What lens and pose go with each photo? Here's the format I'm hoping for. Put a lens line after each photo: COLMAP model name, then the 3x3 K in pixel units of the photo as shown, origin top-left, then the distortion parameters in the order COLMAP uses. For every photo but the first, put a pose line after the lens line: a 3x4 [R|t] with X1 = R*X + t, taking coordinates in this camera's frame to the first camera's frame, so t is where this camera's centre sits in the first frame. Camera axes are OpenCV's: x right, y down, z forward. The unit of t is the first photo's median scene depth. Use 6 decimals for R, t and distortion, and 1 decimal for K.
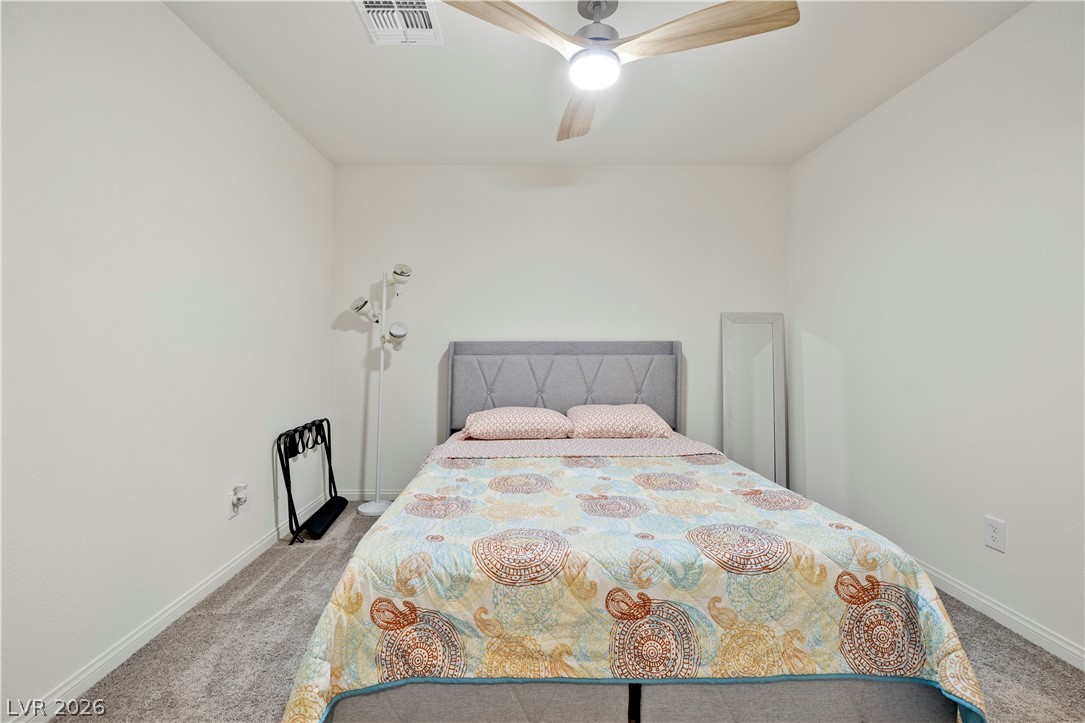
lens RADIAL K [[464.4, 0, 536.7], [0, 464.4, 348.6], [0, 0, 1]] dist [0.003014, 0.000173]
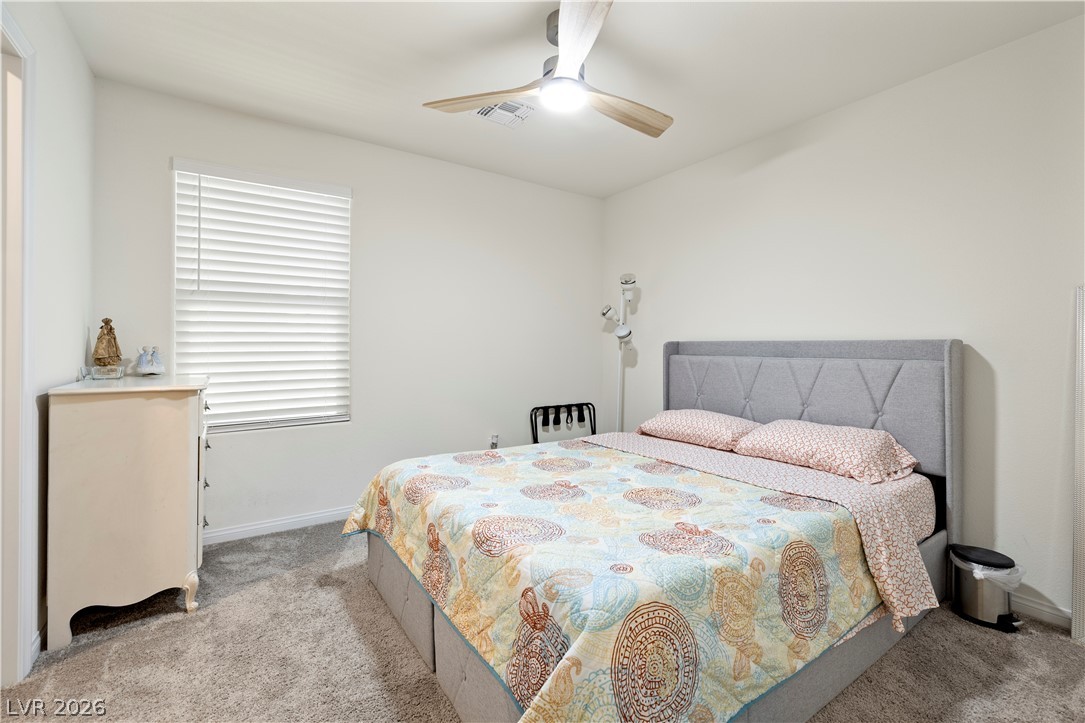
lens RADIAL K [[464.4, 0, 536.7], [0, 464.4, 348.6], [0, 0, 1]] dist [0.003014, 0.000173]
pose [[0.554226, 0.008646, -0.832321, 0.522907], [-0.010089, 0.999942, 0.003670, -0.000667], [0.832305, 0.006363, 0.554281, 0.179002]]
